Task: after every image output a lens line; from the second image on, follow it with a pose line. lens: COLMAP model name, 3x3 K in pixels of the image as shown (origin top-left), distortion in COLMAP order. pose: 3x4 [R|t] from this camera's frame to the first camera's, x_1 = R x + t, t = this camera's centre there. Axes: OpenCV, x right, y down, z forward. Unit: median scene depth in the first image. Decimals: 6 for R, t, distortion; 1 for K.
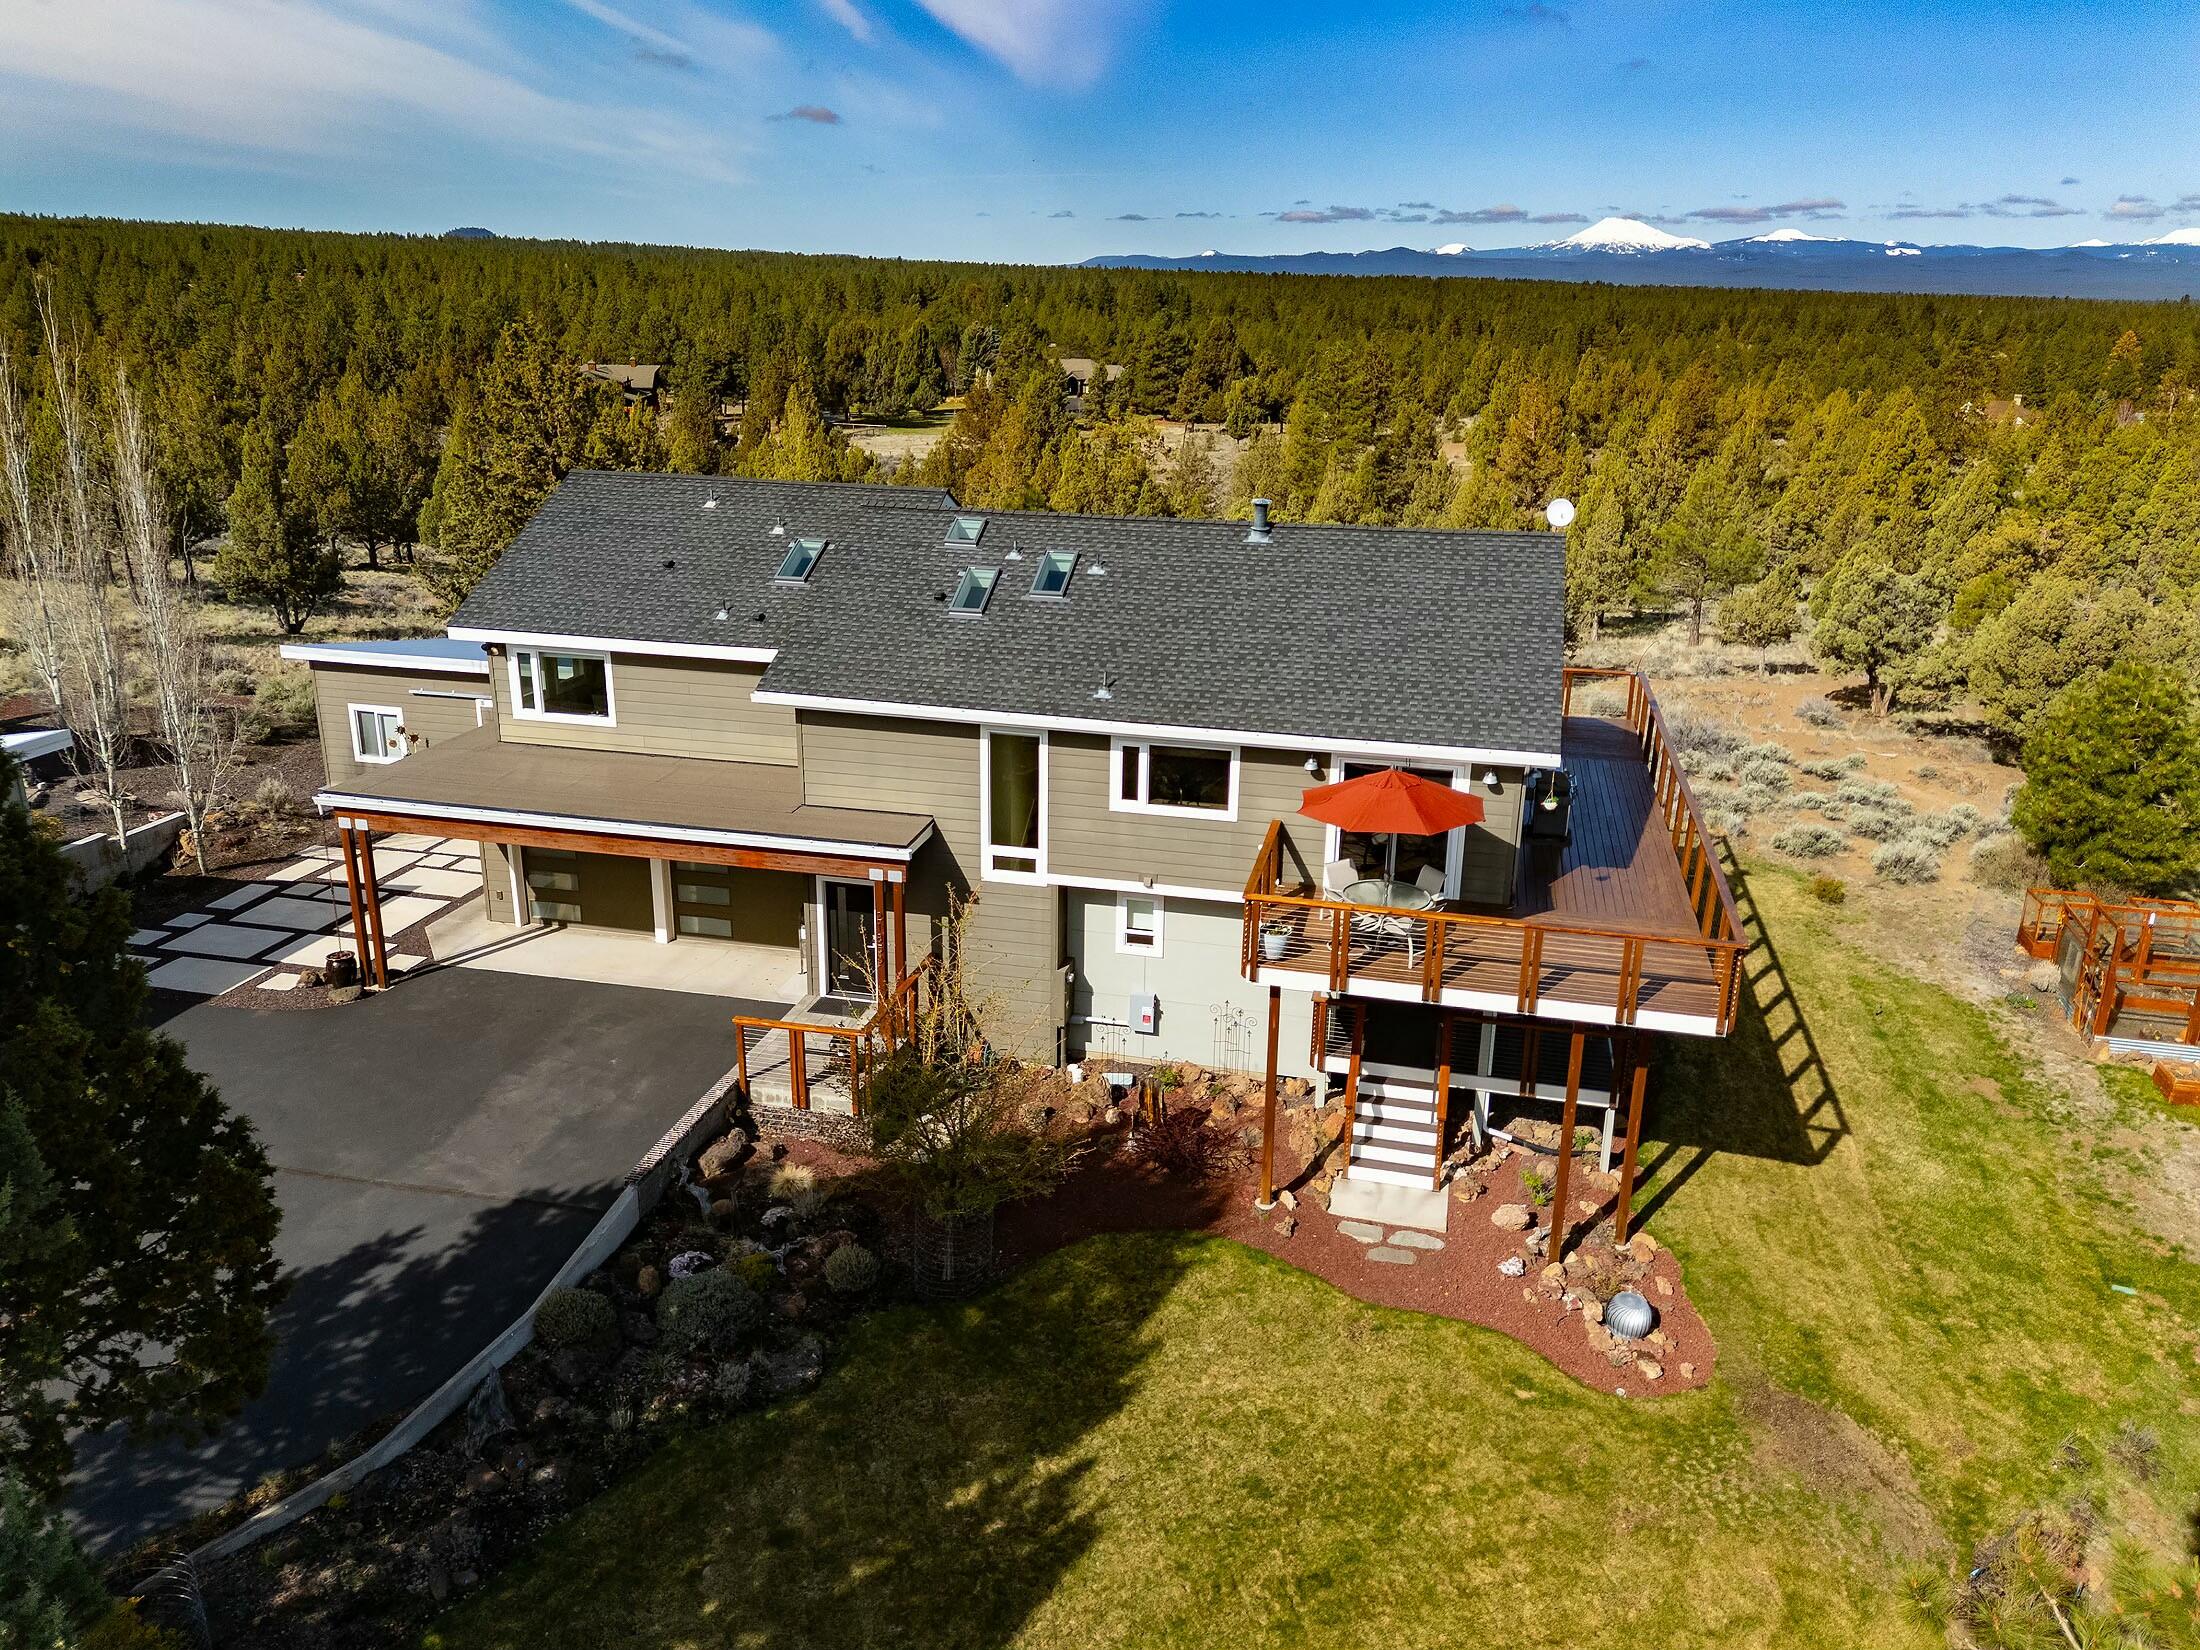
lens RADIAL K [[1619.7, 0, 1094.5], [0, 1619.7, 820.6], [0, 0, 1]] dist [0.066726, -0.049803]
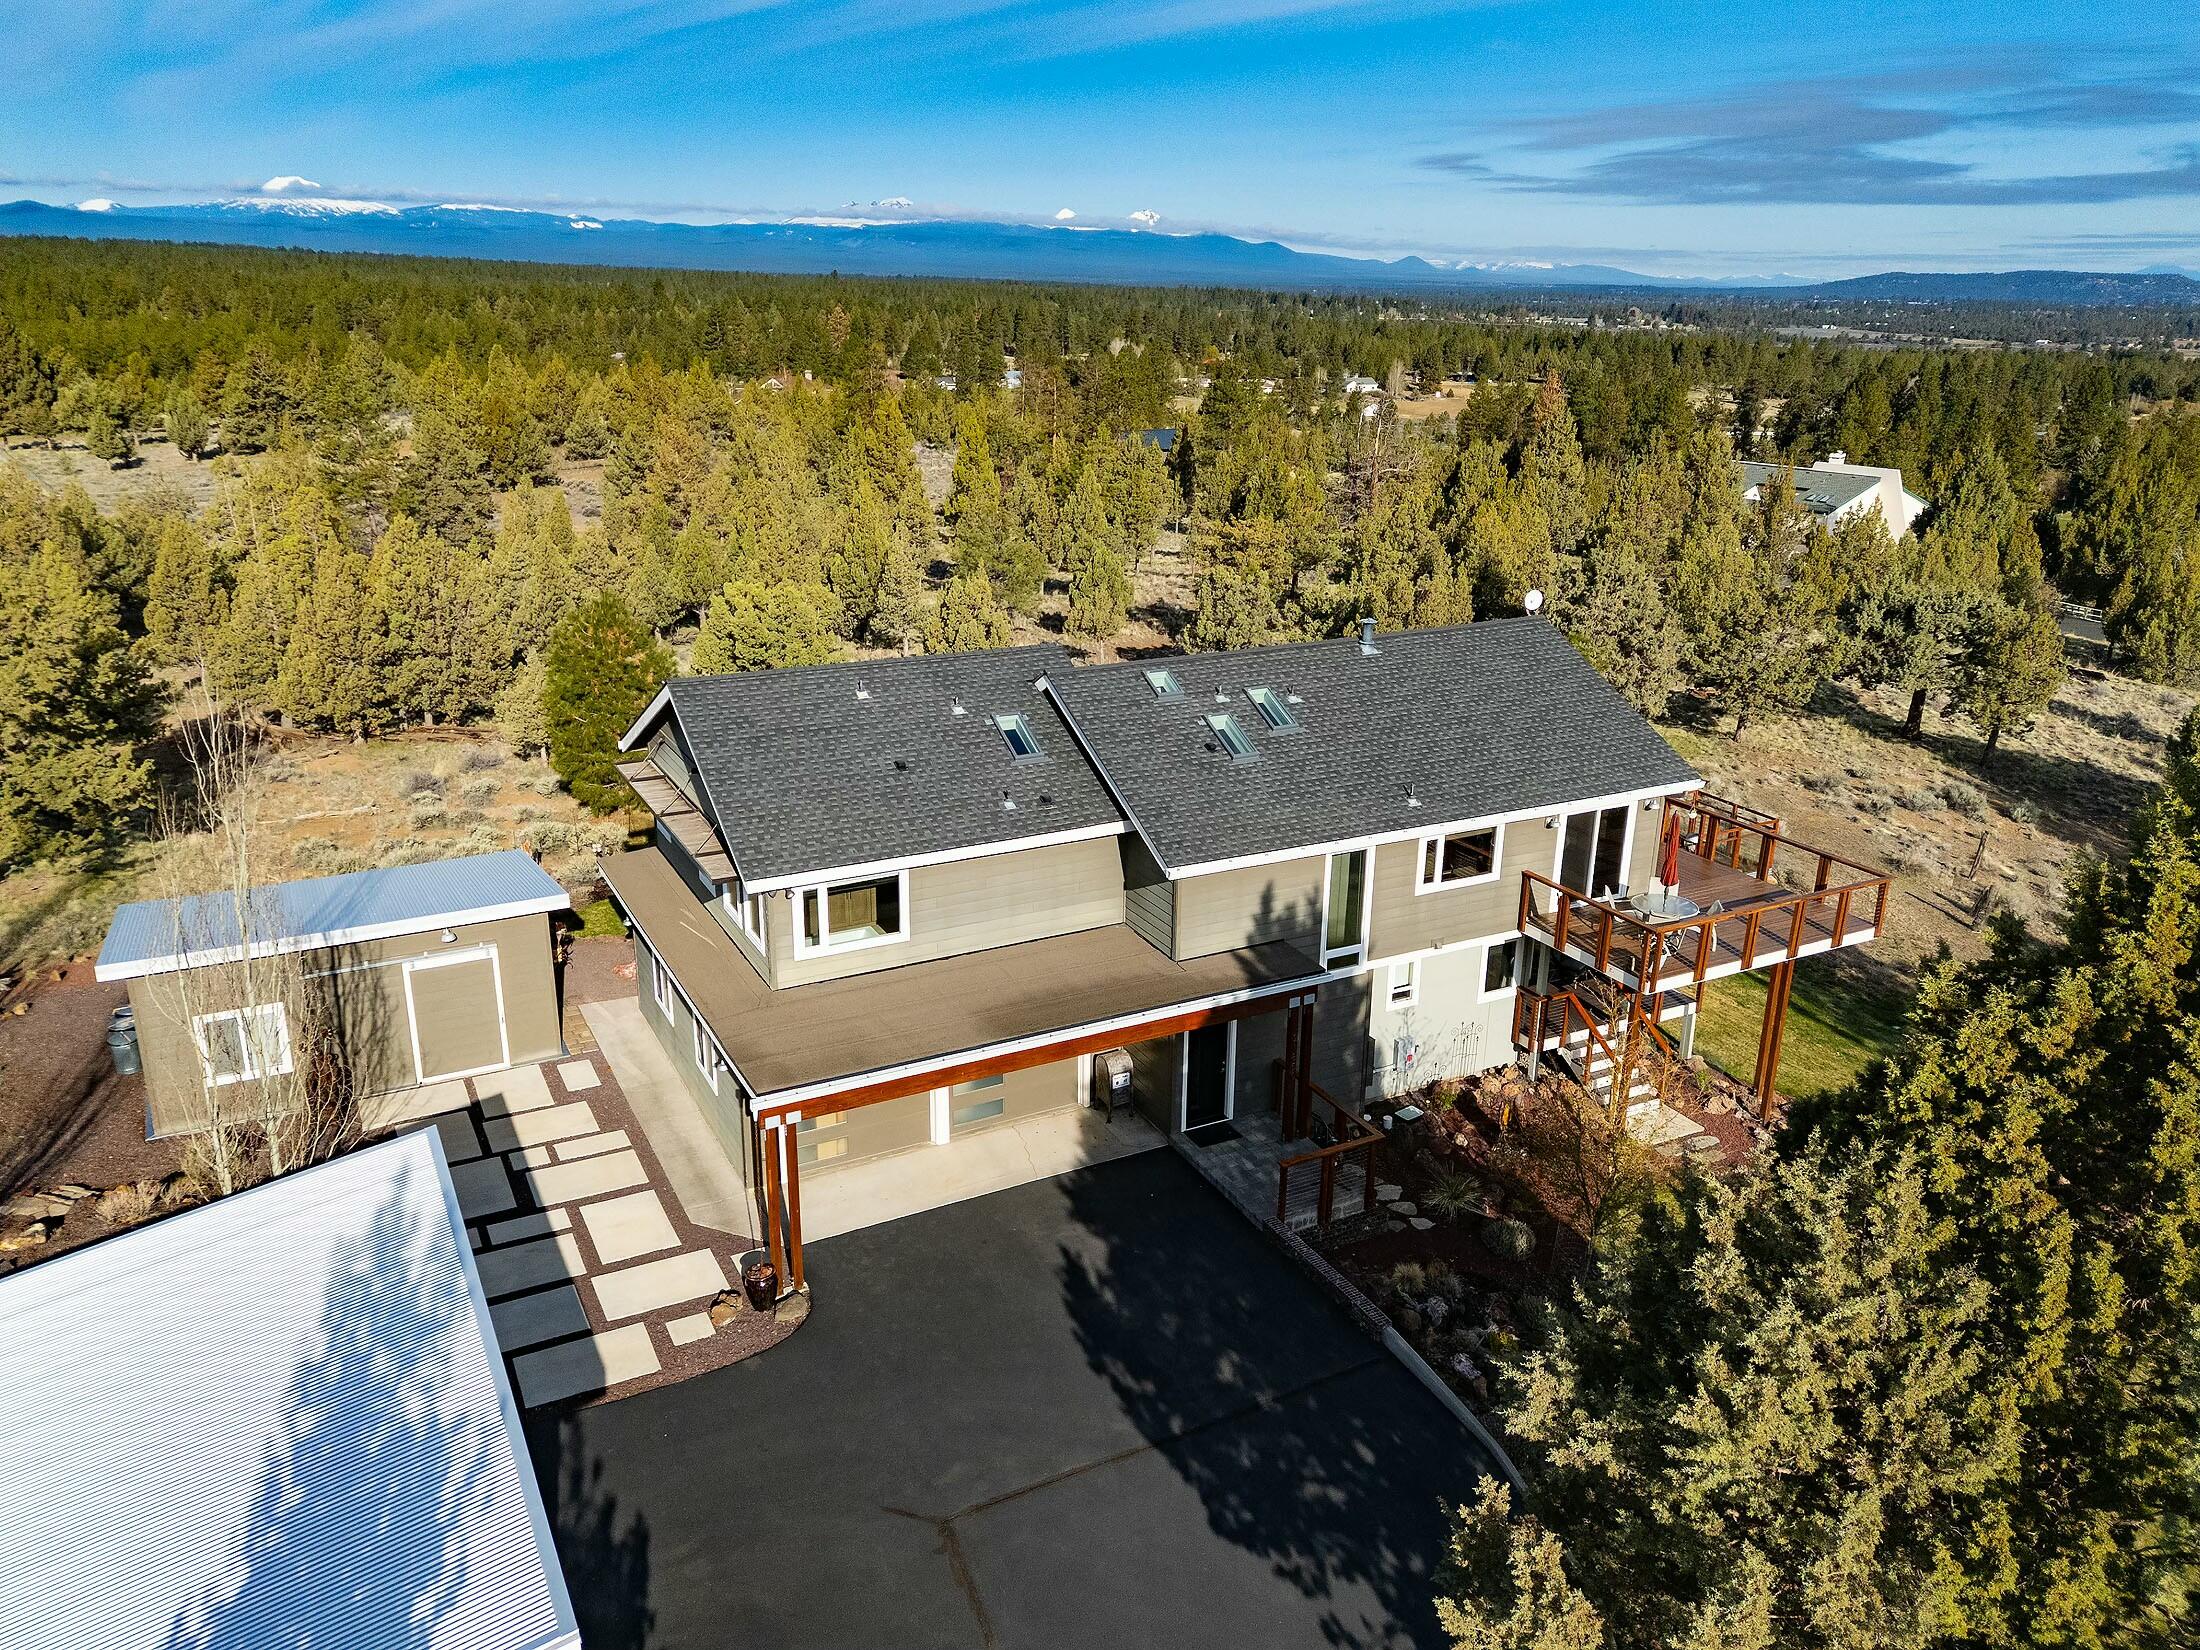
lens RADIAL K [[1619.7, 0, 1098.3], [0, 1619.7, 813.7], [0, 0, 1]] dist [0.066726, -0.049803]
pose [[0.748040, -0.212005, 0.628879, -0.851160], [0.202841, 0.975293, 0.087512, -0.204977], [-0.631895, 0.062100, 0.772562, 0.193751]]
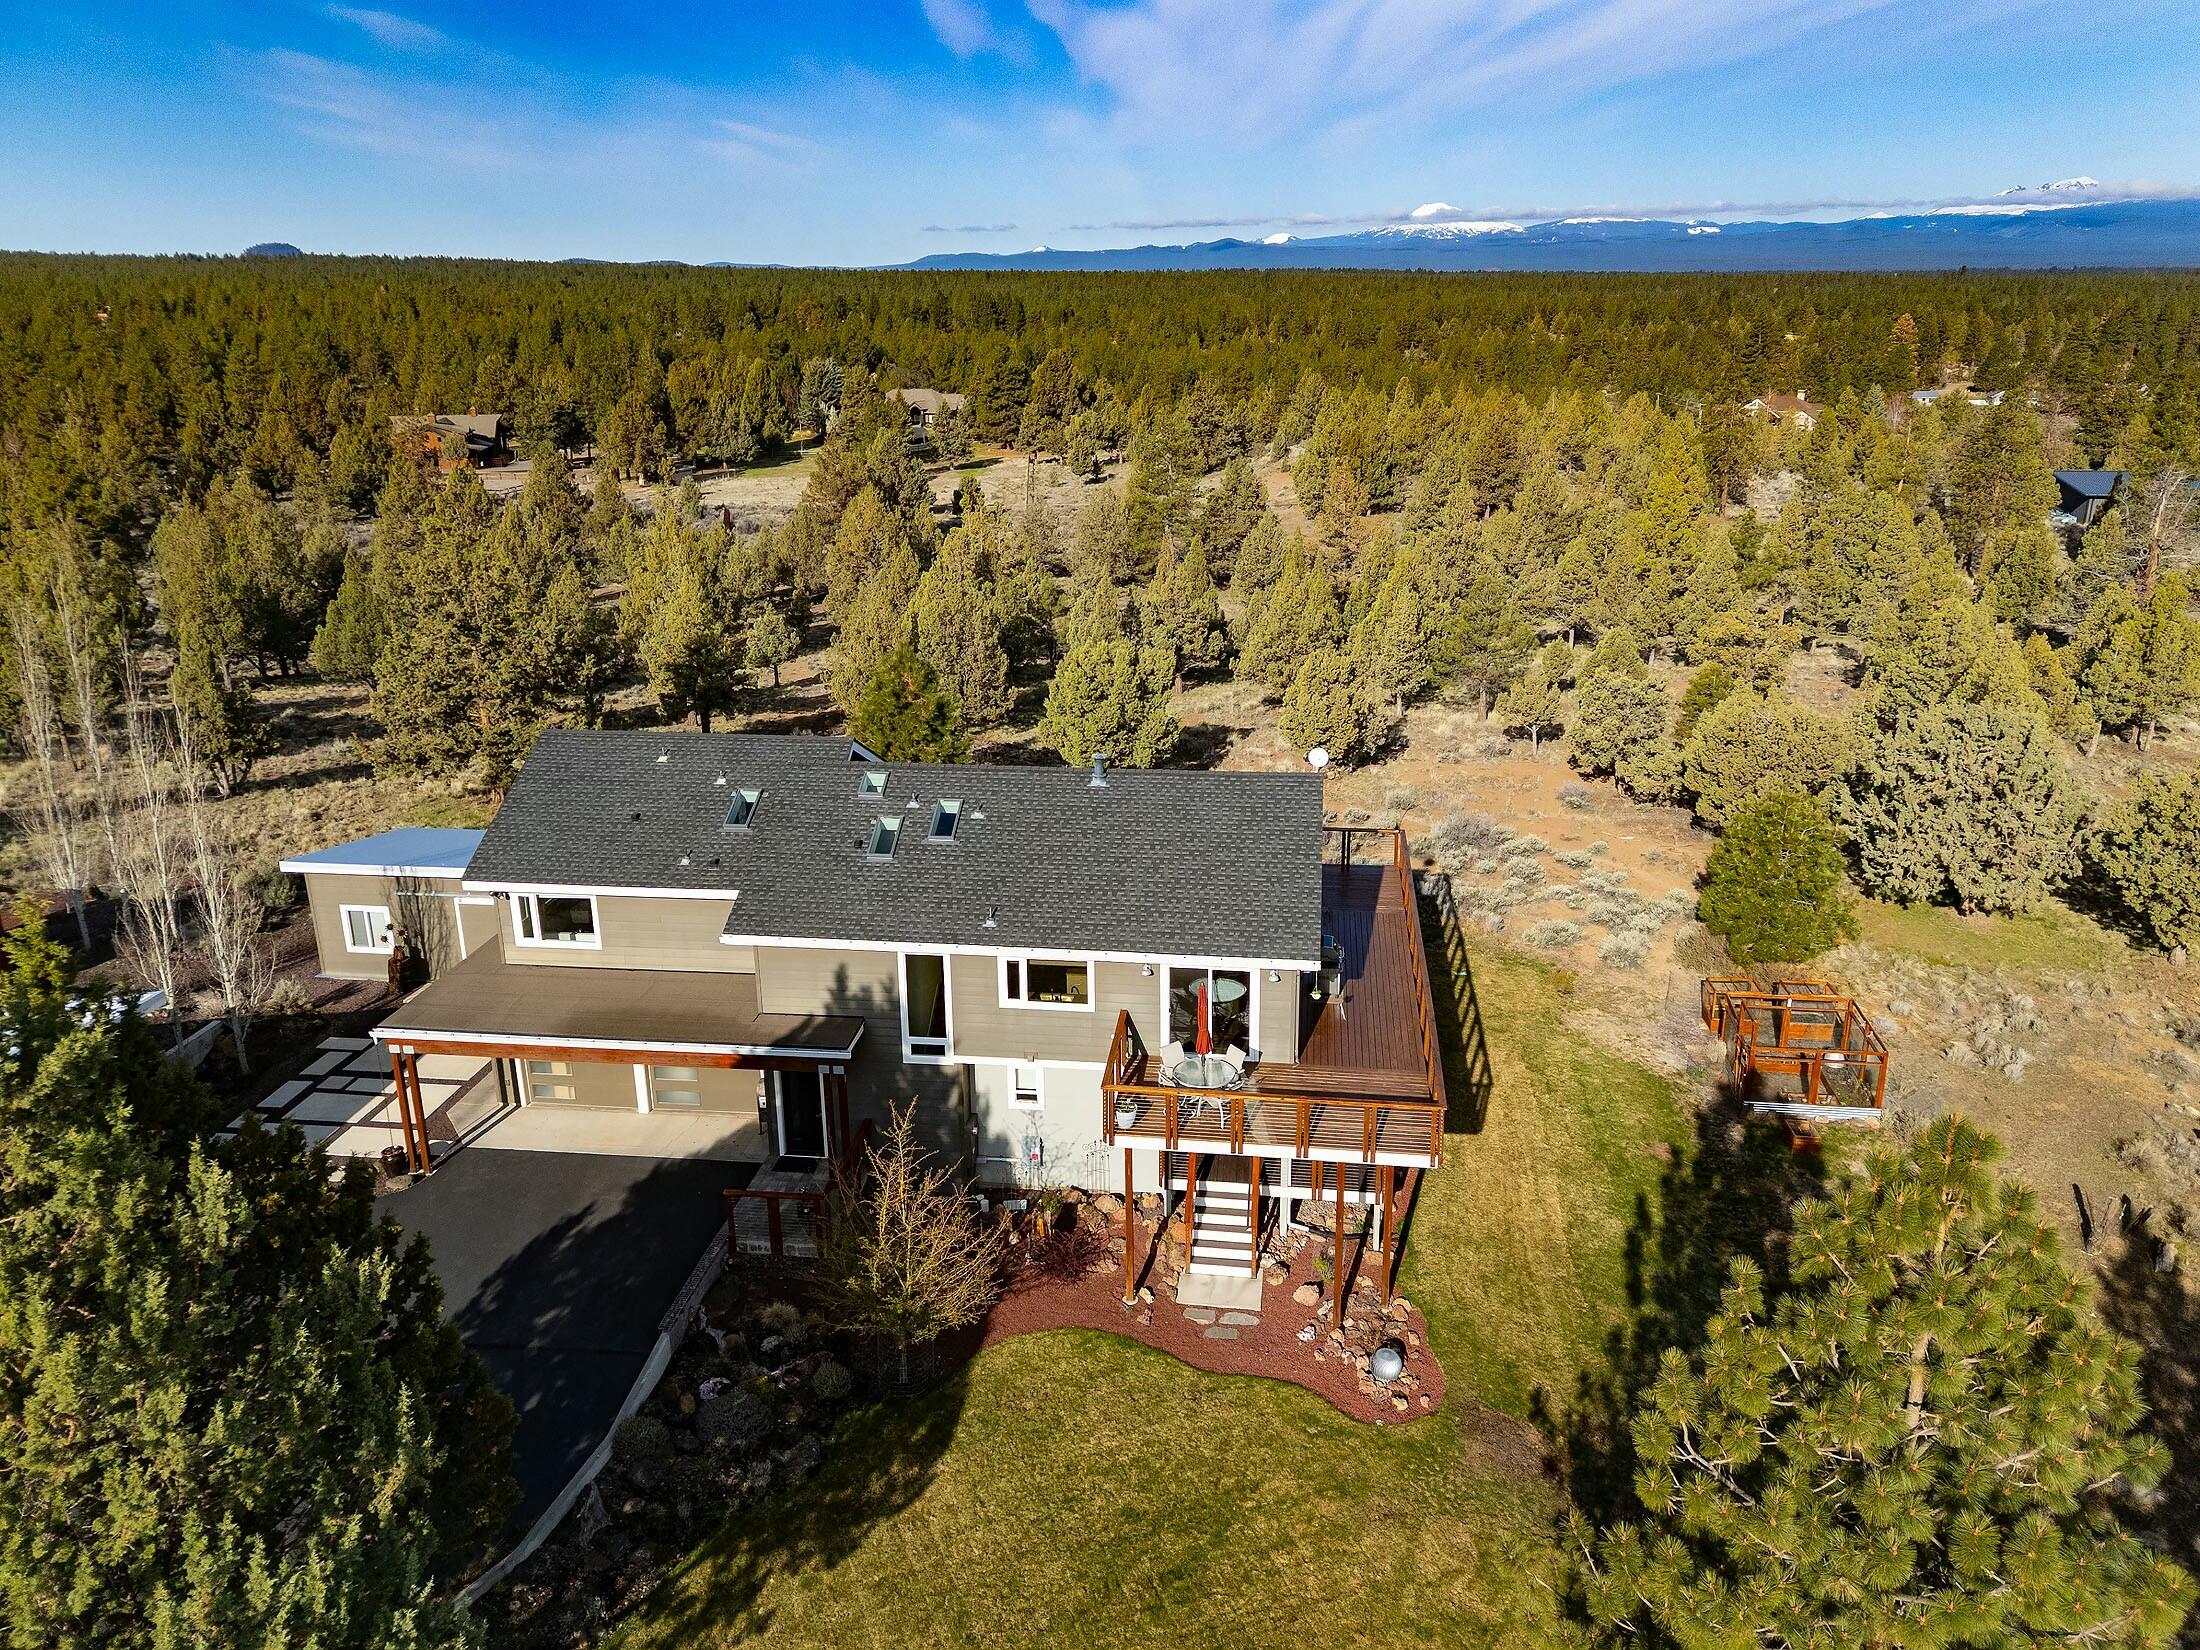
lens RADIAL K [[1619.7, 0, 1092.7], [0, 1619.7, 814.3], [0, 0, 1]] dist [0.066726, -0.049803]
pose [[0.994969, -0.057486, 0.082049, -0.013069], [0.057489, 0.998343, 0.002333, -0.152560], [-0.082047, 0.002396, 0.996626, -0.312057]]
